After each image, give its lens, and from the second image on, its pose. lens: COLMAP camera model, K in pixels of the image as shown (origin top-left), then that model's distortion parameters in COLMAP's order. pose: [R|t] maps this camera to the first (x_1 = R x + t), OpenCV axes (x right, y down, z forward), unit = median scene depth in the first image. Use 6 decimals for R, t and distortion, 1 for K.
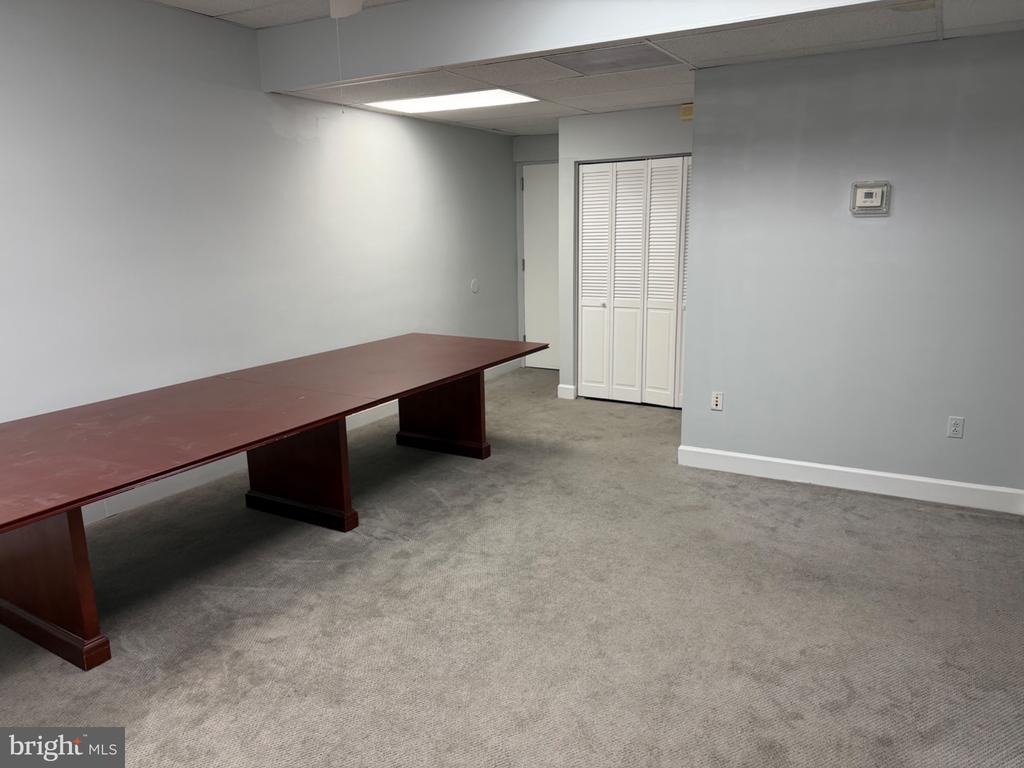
lens RADIAL K [[725.3, 0, 508.9], [0, 725.3, 382.9], [0, 0, 1]] dist [0.184550, -0.243553]
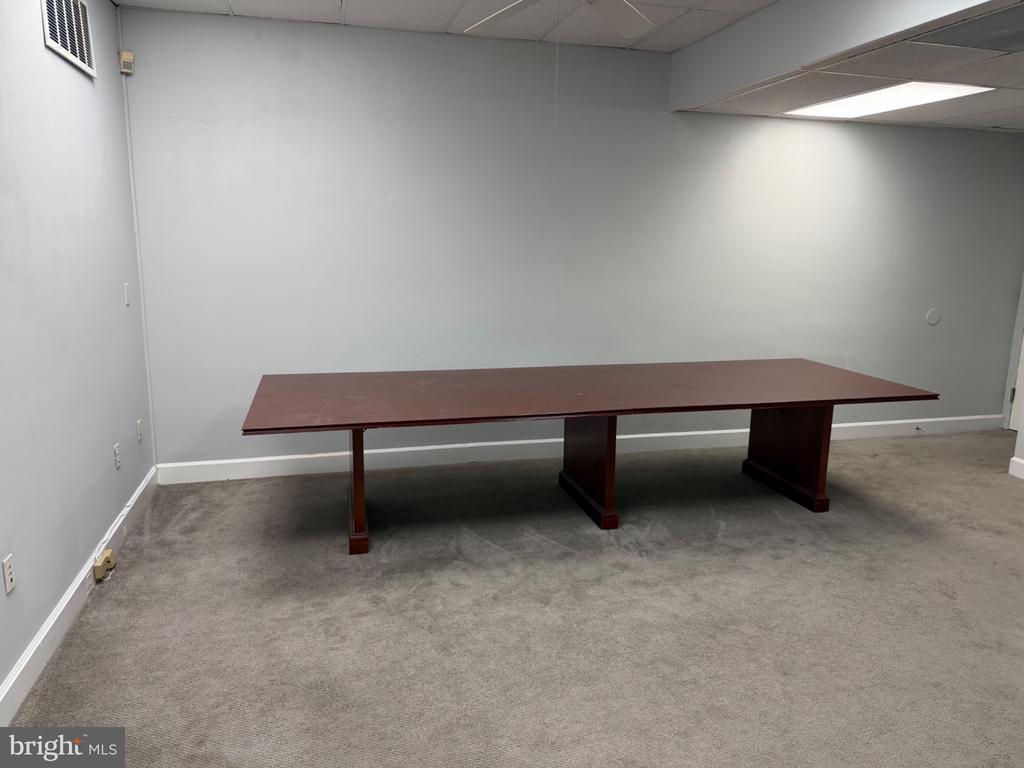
lens RADIAL K [[725.3, 0, 508.9], [0, 725.3, 382.9], [0, 0, 1]] dist [0.184550, -0.243553]
pose [[0.714772, 0.166906, -0.679149, 0.332984], [-0.181066, 0.982158, 0.050809, -0.028192], [0.675512, 0.086654, 0.732239, 0.126610]]
